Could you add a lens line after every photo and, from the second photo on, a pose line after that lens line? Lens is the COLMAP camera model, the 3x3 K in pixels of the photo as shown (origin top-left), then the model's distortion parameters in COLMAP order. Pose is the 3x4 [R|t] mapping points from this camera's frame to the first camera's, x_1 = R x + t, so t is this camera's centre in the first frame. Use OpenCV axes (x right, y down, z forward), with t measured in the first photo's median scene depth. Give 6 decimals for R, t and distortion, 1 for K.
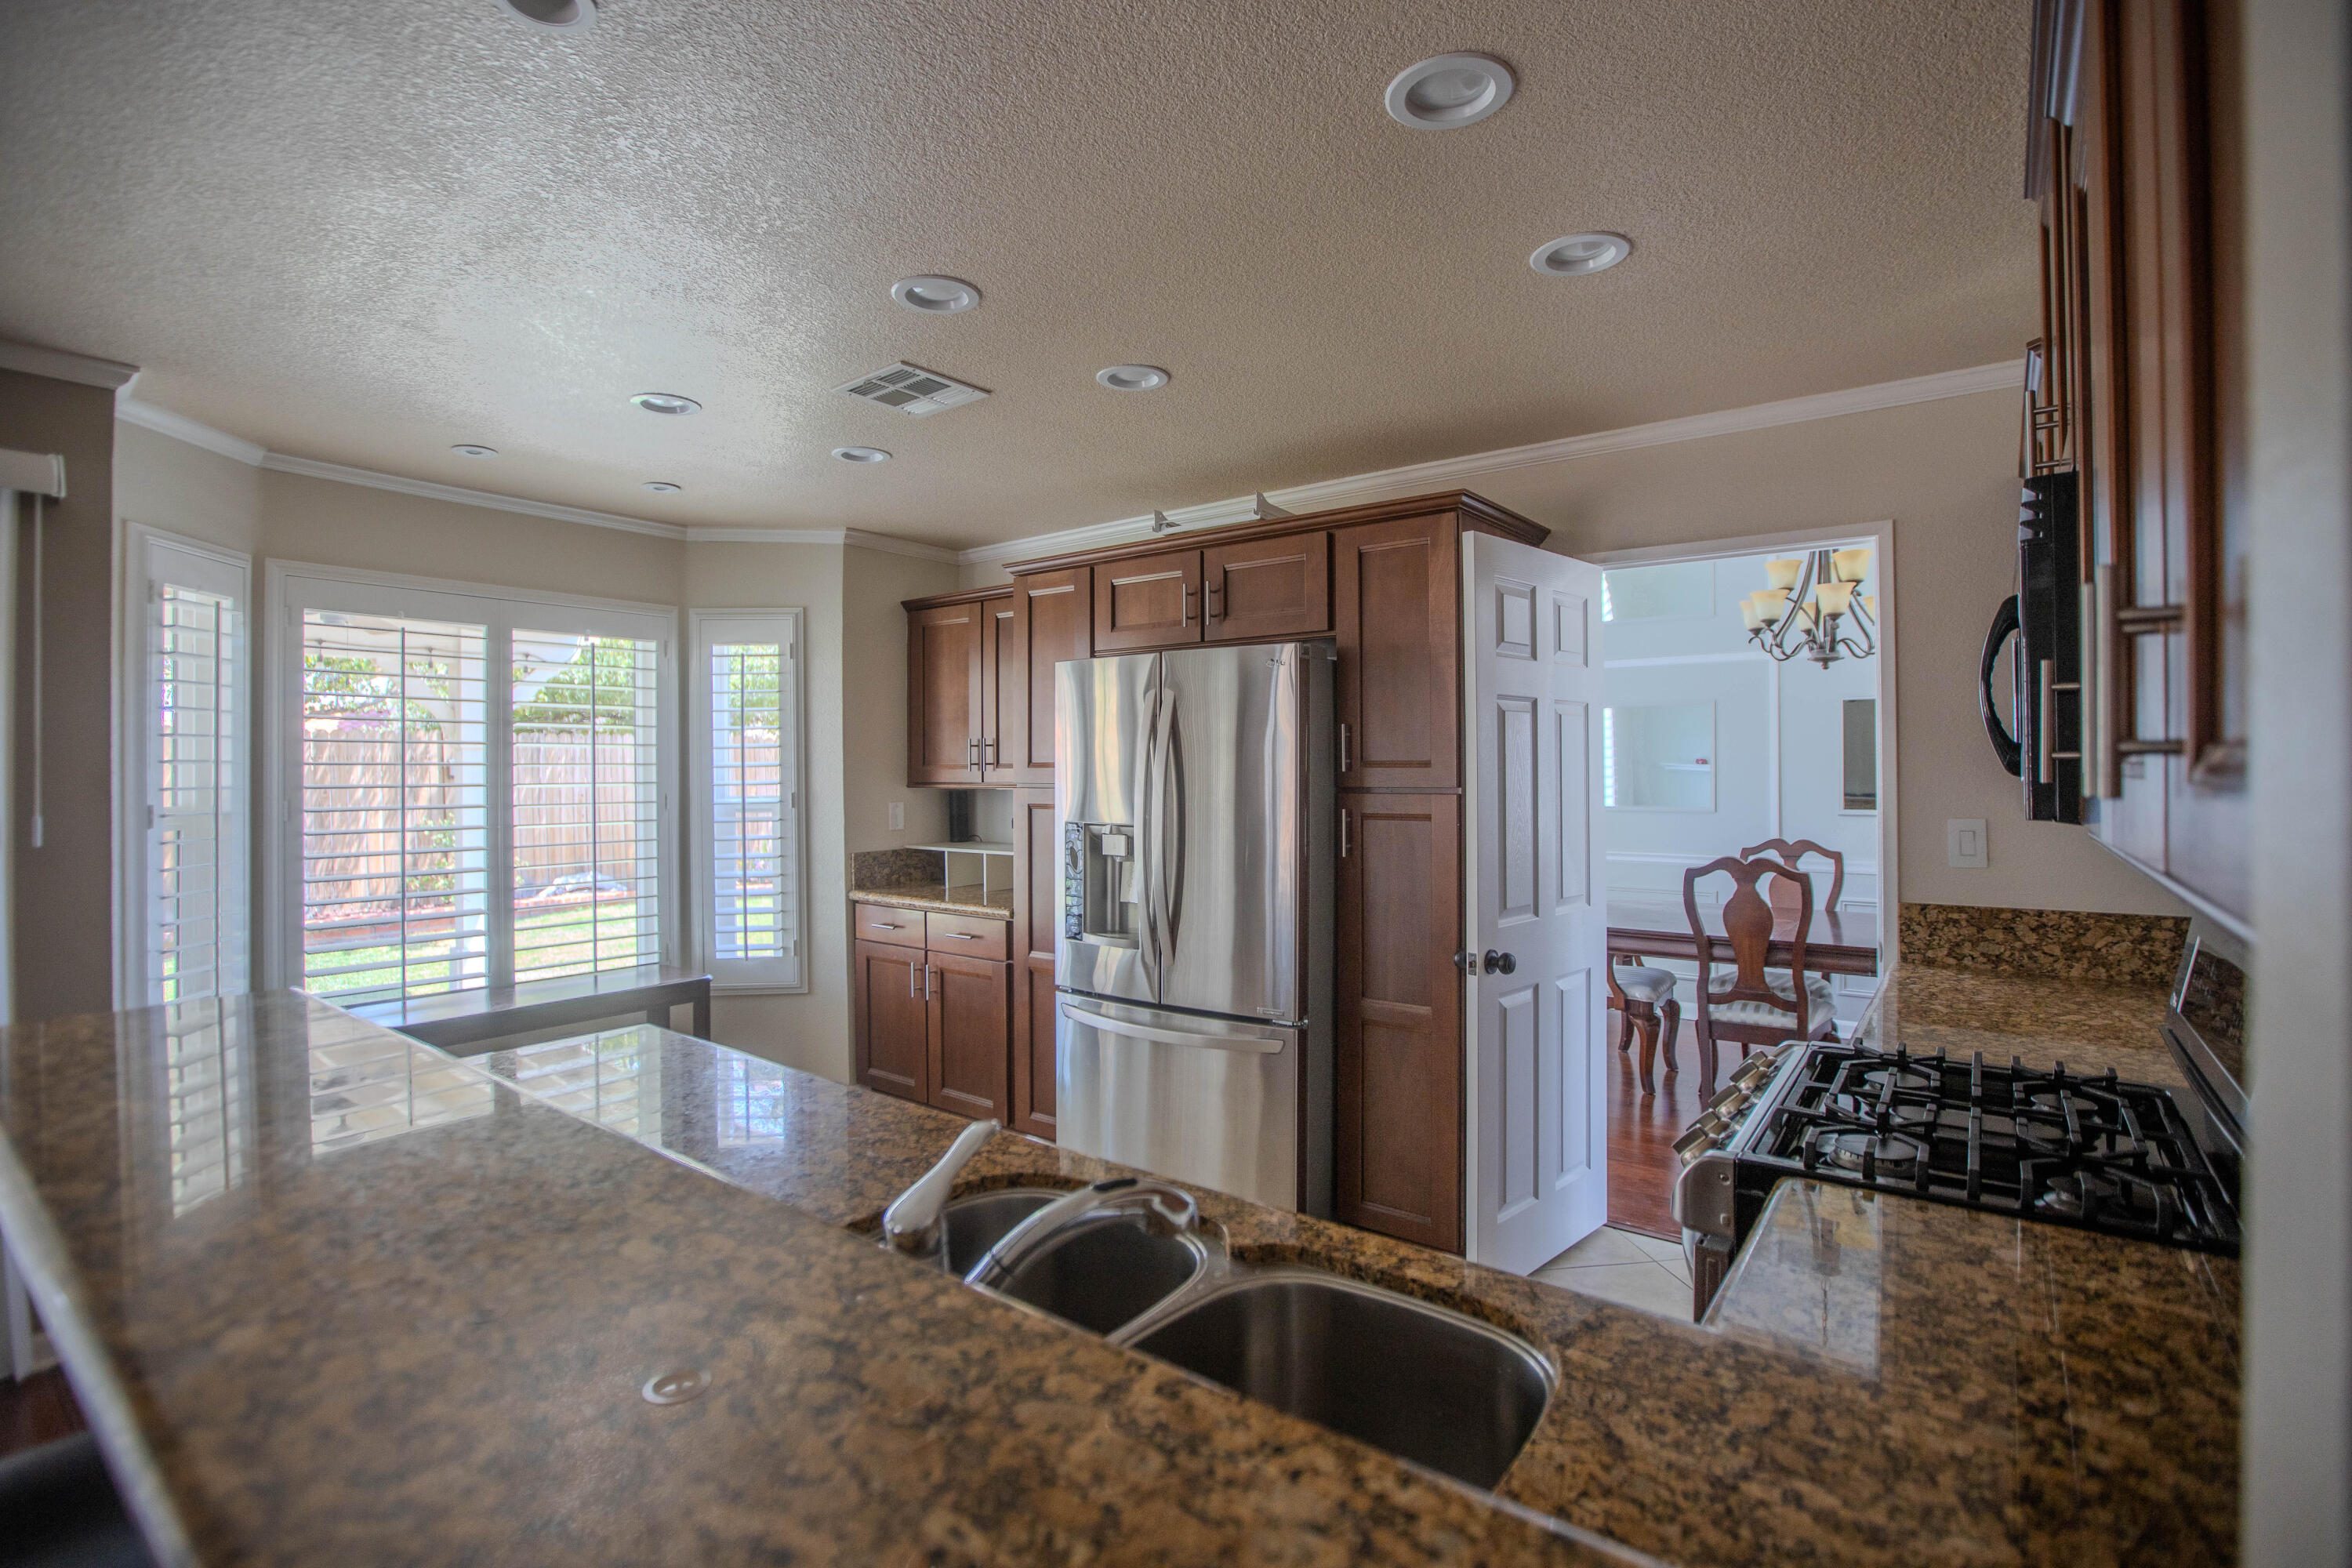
lens RADIAL K [[1097.8, 0, 1176.0], [0, 1097.8, 784.0], [0, 0, 1]] dist [-0.000983, 0.021812]
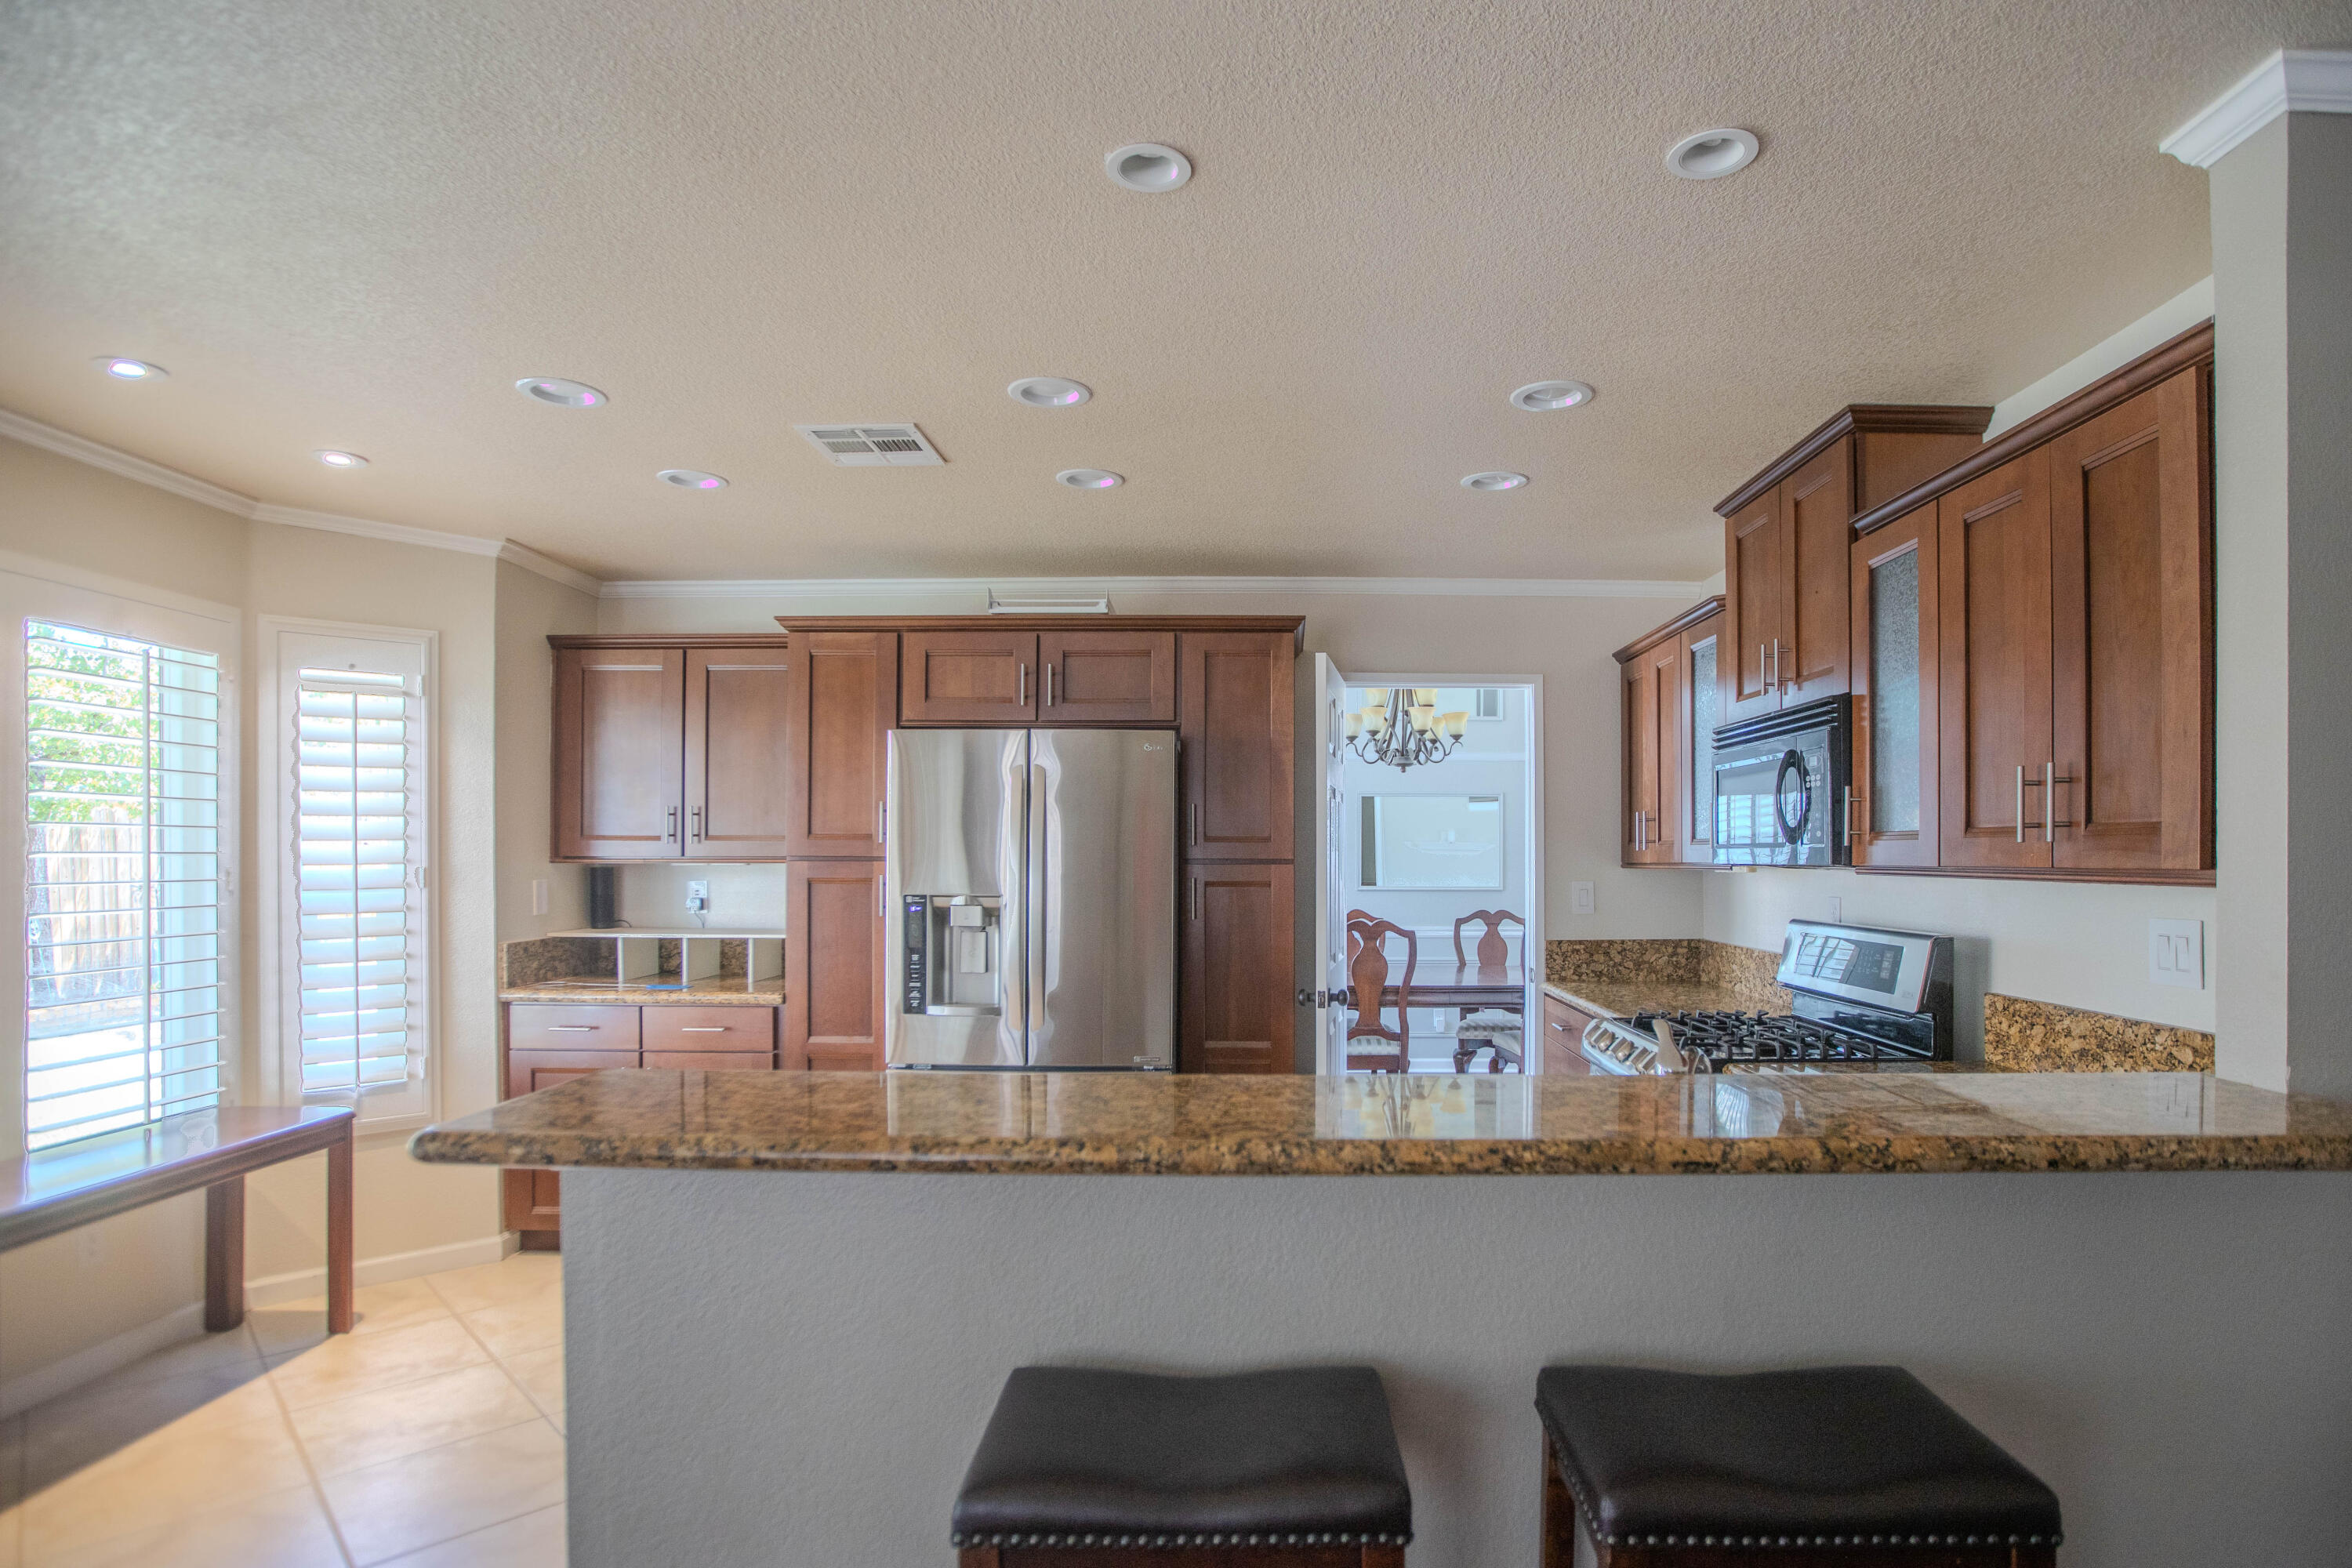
lens RADIAL K [[1265.4, 0, 1177.6], [0, 1265.4, 856.2], [0, 0, 1]] dist [-0.001275, 0.108053]
pose [[0.815598, 0.010371, 0.578526, -0.498820], [0.001468, 0.999799, -0.019993, 0.021737], [-0.578617, 0.017156, 0.815419, -0.053399]]
